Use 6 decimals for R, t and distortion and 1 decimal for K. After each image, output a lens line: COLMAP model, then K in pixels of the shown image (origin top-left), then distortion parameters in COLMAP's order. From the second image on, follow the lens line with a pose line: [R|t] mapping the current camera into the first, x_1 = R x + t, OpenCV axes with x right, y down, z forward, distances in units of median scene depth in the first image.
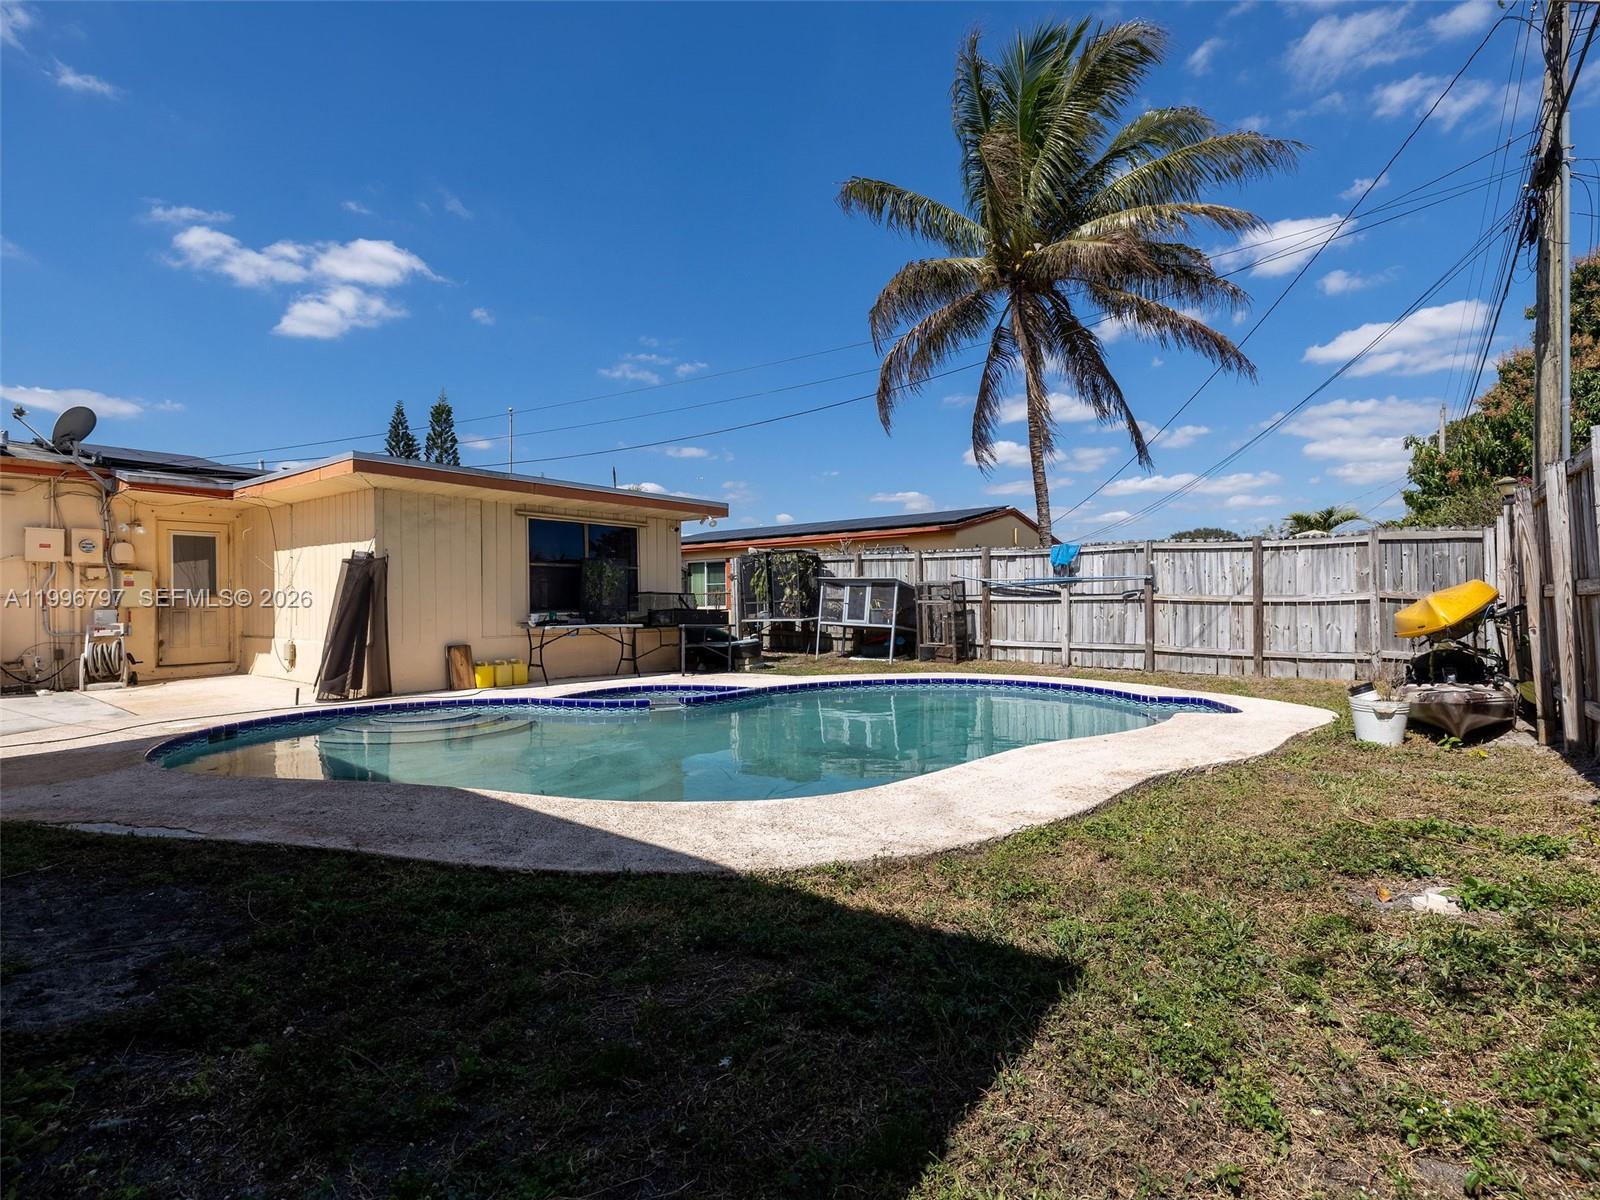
lens RADIAL K [[753.9, 0, 803.1], [0, 753.9, 599.8], [0, 0, 1]] dist [0.000210, -0.000377]
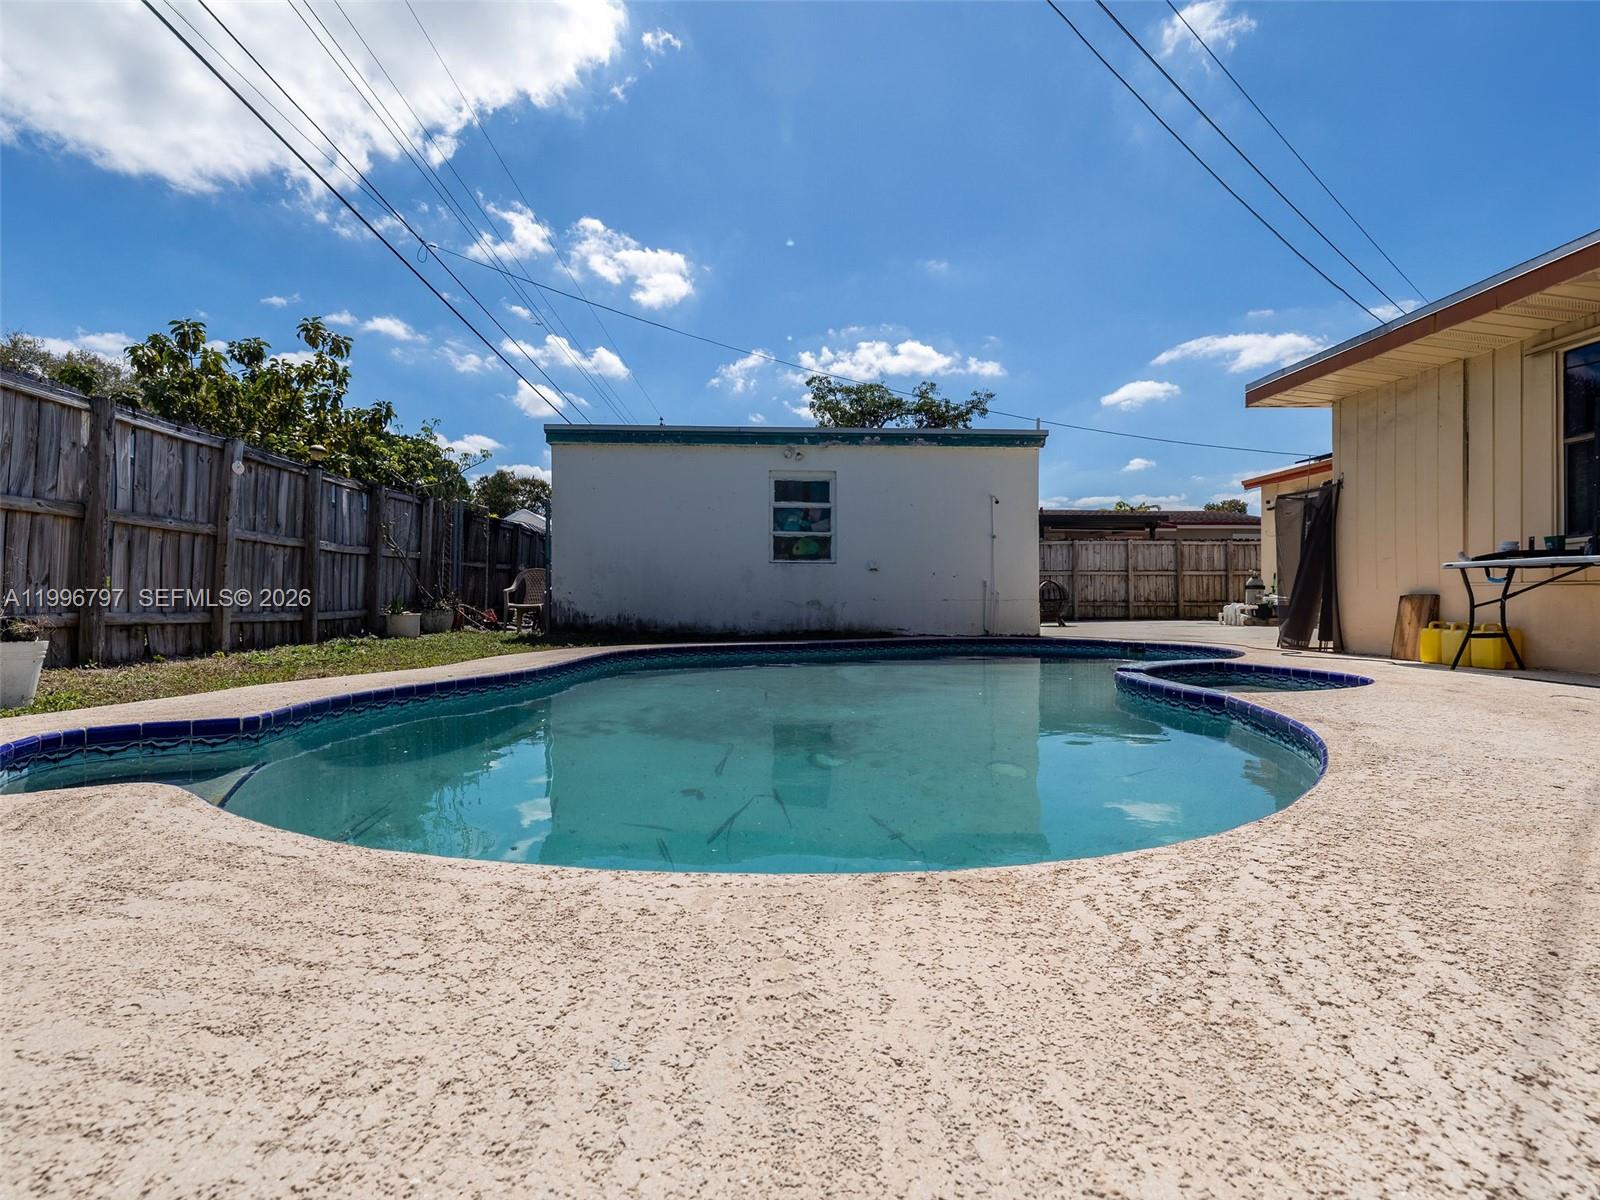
lens RADIAL K [[755.9, 0, 793.1], [0, 755.9, 595.8], [0, 0, 1]] dist [0.004969, -0.000262]
pose [[-0.757202, 0.004743, -0.653164, 0.336365], [0.009003, 0.999954, -0.003176, 0.049799], [0.653119, -0.008285, -0.757210, 0.959959]]
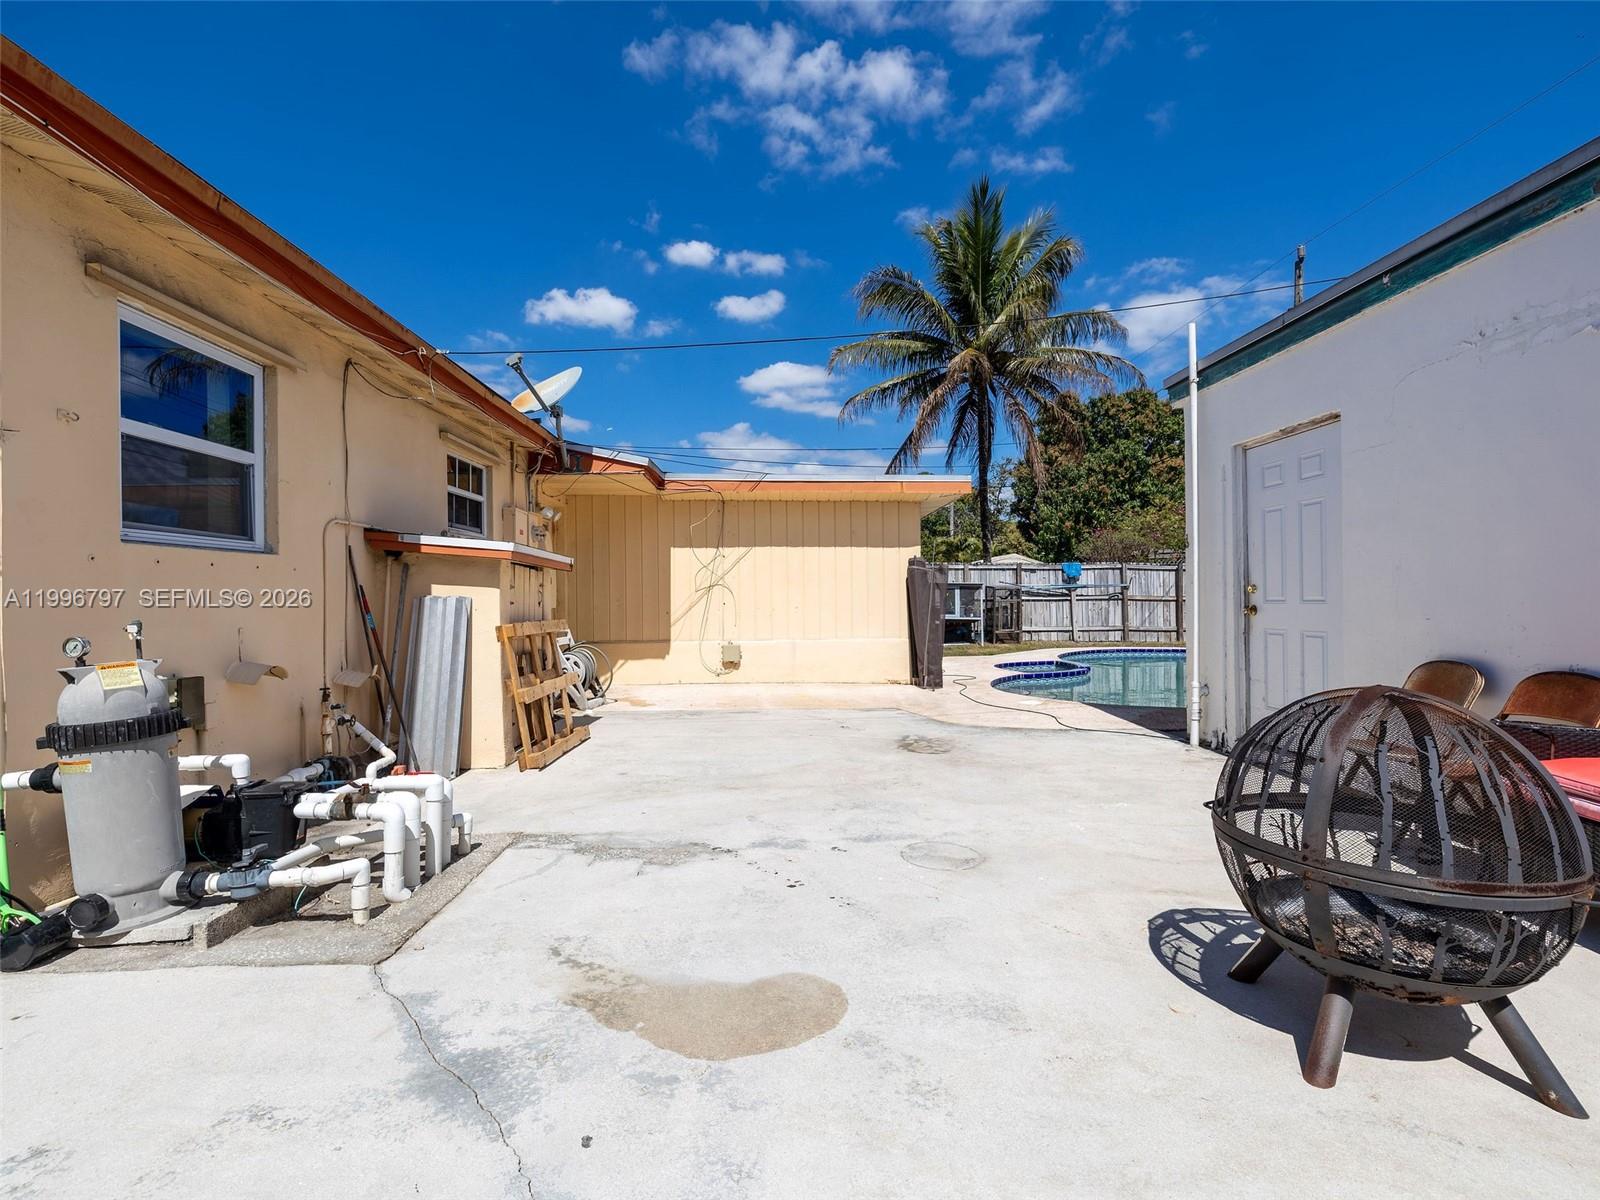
lens RADIAL K [[753.9, 0, 803.1], [0, 753.9, 599.8], [0, 0, 1]] dist [0.000210, -0.000377]
pose [[0.766823, -0.003107, 0.641852, -1.120268], [0.003773, 0.999993, 0.000333, -0.000737], [-0.641848, 0.002166, 0.766829, 0.179751]]
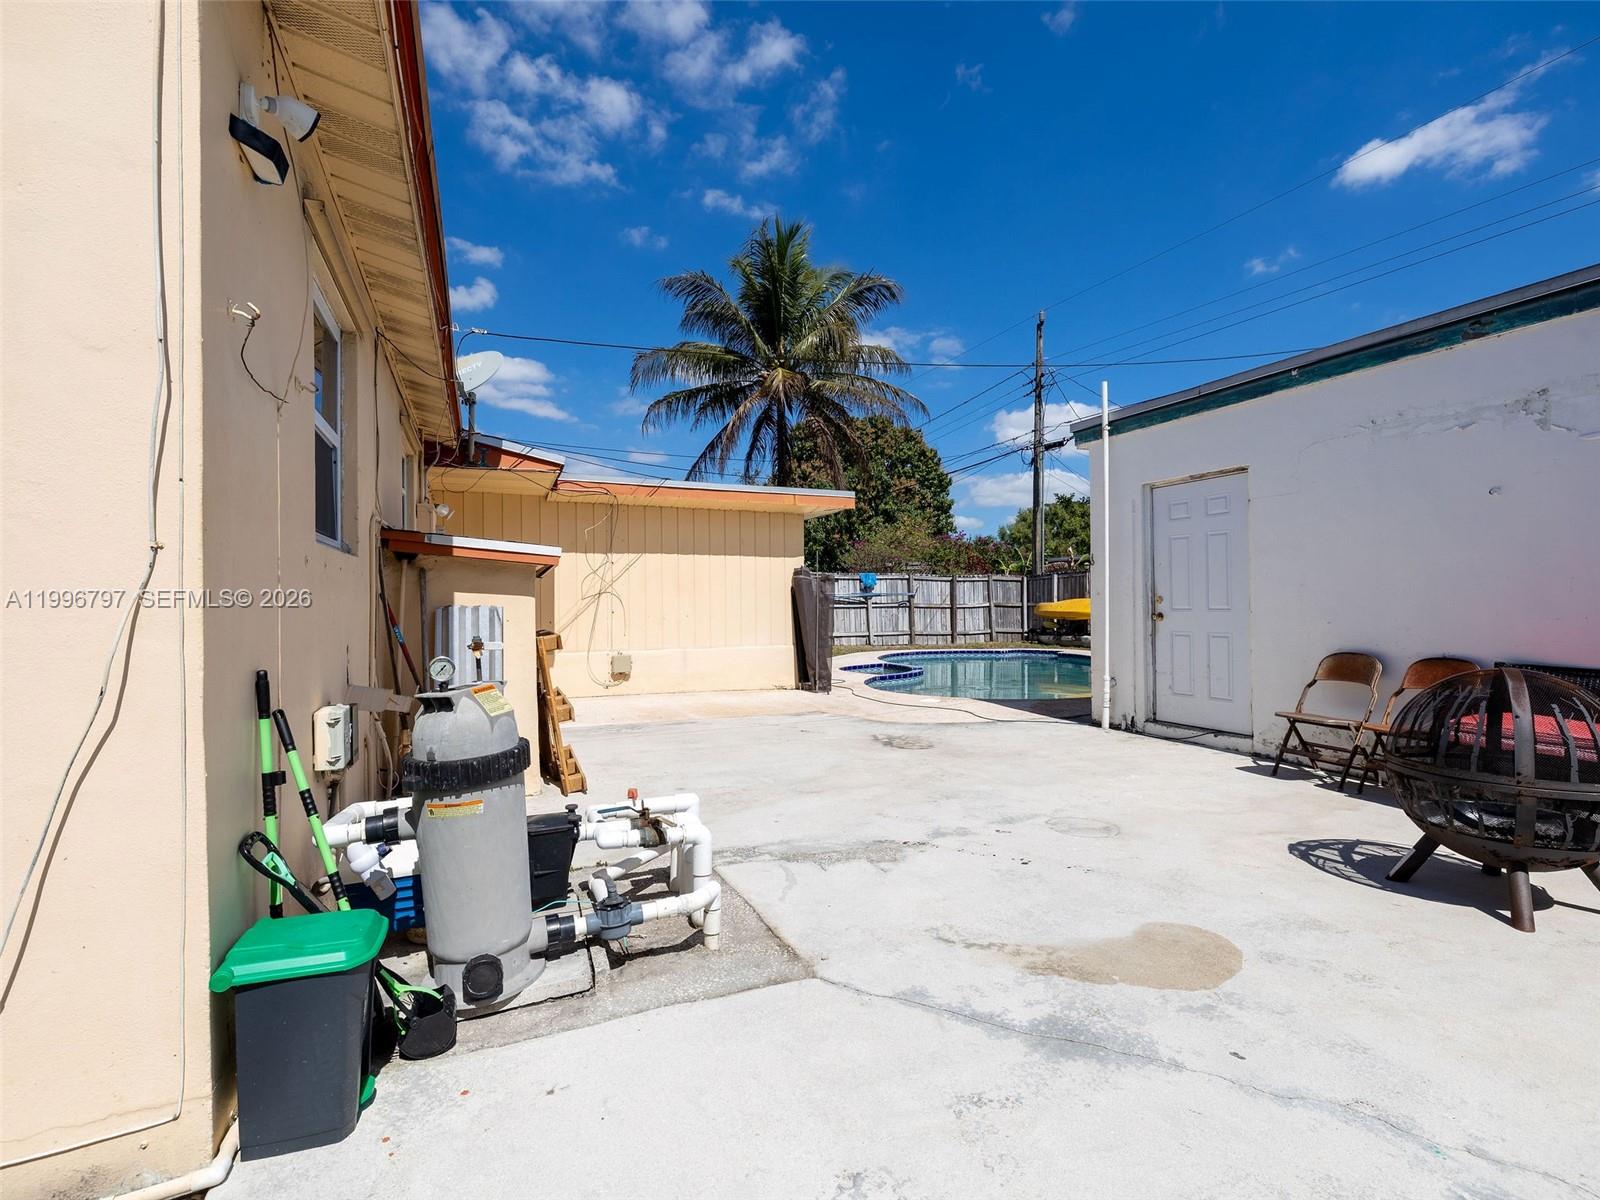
lens RADIAL K [[761.3, 0, 800.0], [0, 761.3, 600.0], [0, 0, 1]] dist [0.000409, -0.000432]
pose [[0.491949, 0.004311, 0.870614, -1.263593], [0.003928, 0.999967, -0.007171, -0.002969], [-0.870615, 0.006948, 0.491915, 0.315683]]
